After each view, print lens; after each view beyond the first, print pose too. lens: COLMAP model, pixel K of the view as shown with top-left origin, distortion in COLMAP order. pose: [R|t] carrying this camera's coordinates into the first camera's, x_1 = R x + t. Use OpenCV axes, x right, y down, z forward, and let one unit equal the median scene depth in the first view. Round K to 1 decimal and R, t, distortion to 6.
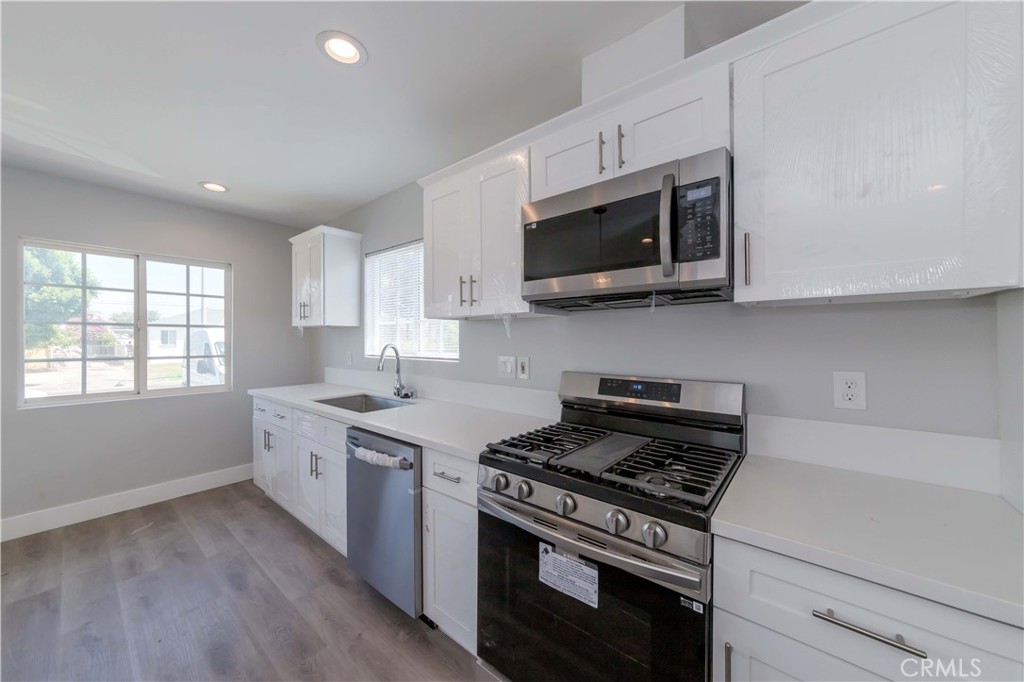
lens RADIAL K [[359.8, 0, 512.0], [0, 359.8, 341.0], [0, 0, 1]] dist [0.001068, 0.000329]
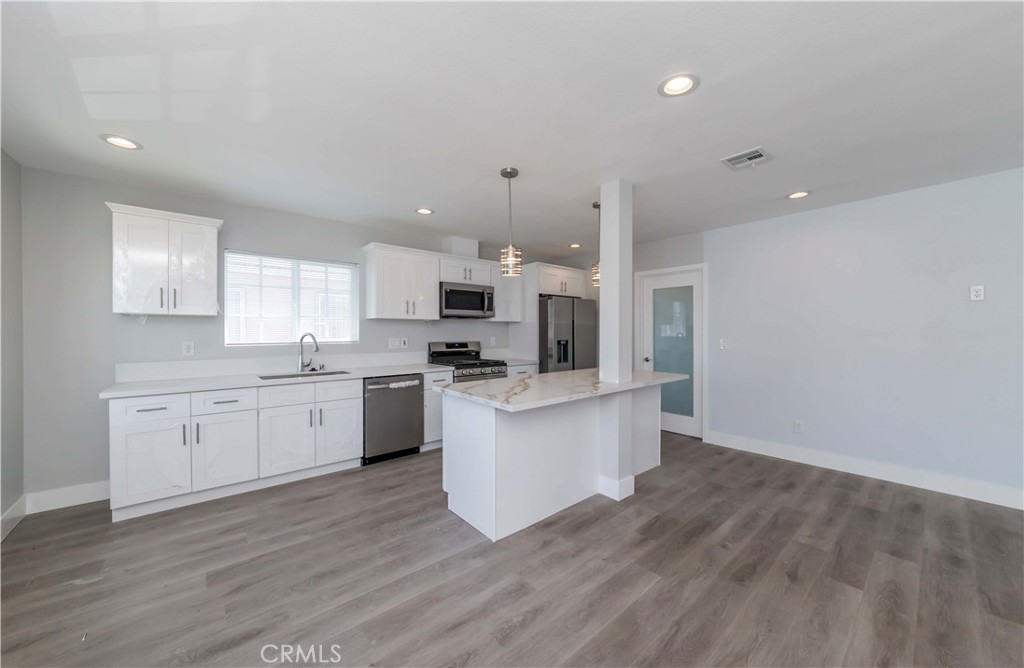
lens RADIAL K [[372.0, 0, 512.0], [0, 372.0, 334.0], [0, 0, 1]] dist [-0.007008, 0.000020]
pose [[0.178124, -0.008185, 0.983974, -2.333137], [0.005586, 0.999958, 0.007307, 0.010323], [-0.983992, 0.004195, 0.178162, -0.030188]]
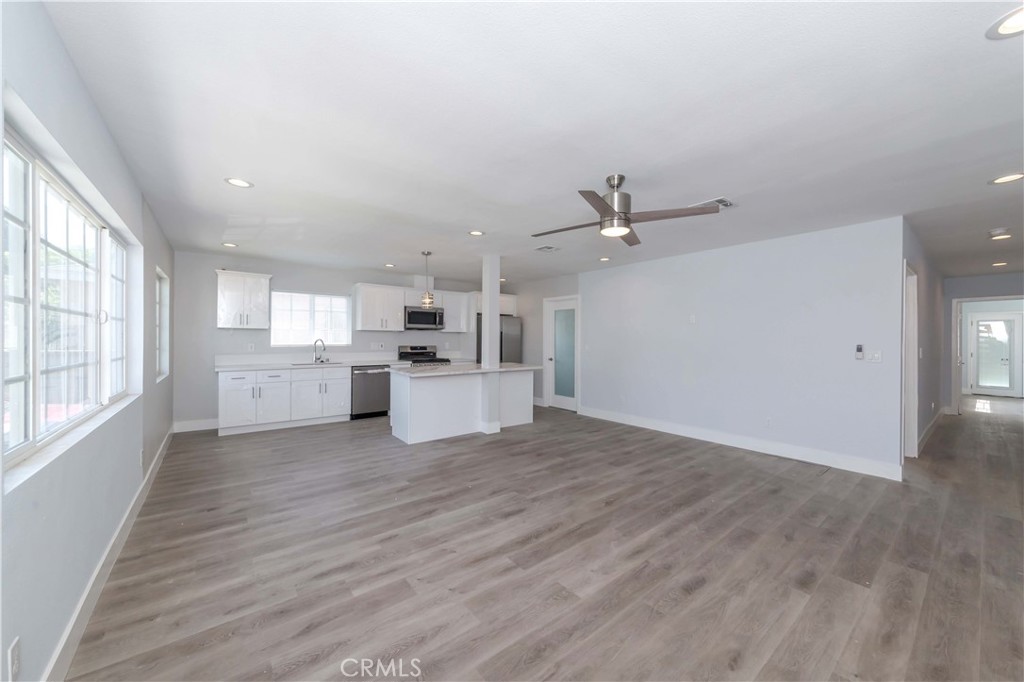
lens RADIAL K [[379.1, 0, 512.0], [0, 379.1, 341.0], [0, 0, 1]] dist [-0.003084, -0.000227]
pose [[0.215181, -0.006448, 0.976553, -3.518254], [-0.002104, 0.999973, 0.007066, 0.003044], [-0.976572, -0.003575, 0.215162, -1.022155]]
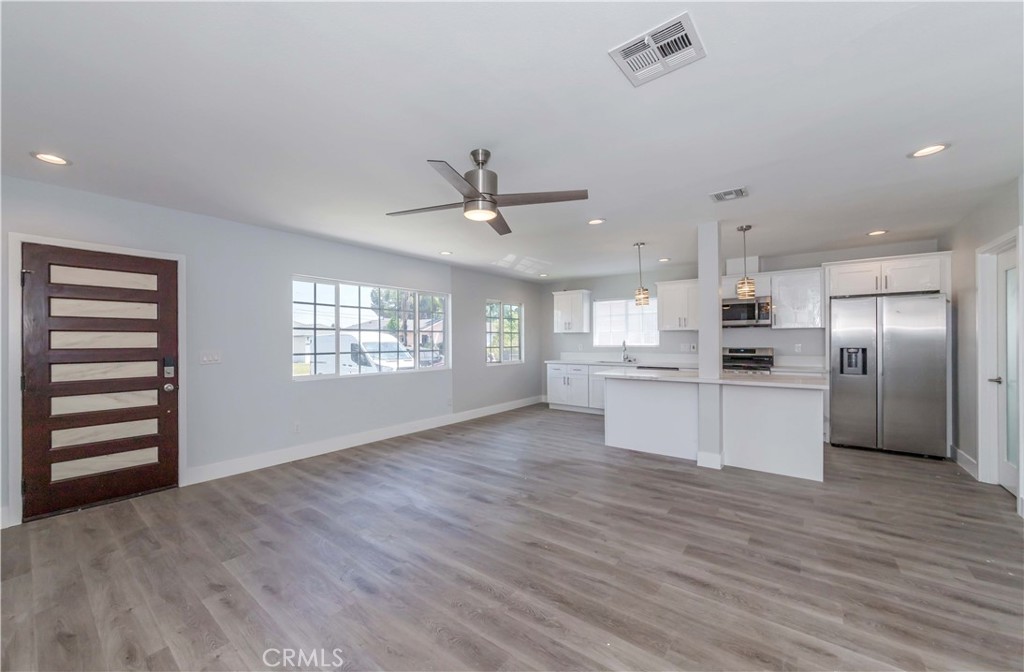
lens RADIAL K [[391.5, 0, 481.6], [0, 391.5, 343.9], [0, 0, 1]] dist [-0.006800, -0.000322]
pose [[0.999893, -0.008416, -0.011981, -1.886798], [0.008470, 0.999954, 0.004418, 0.021662], [0.011943, -0.004519, 0.999918, -2.507703]]
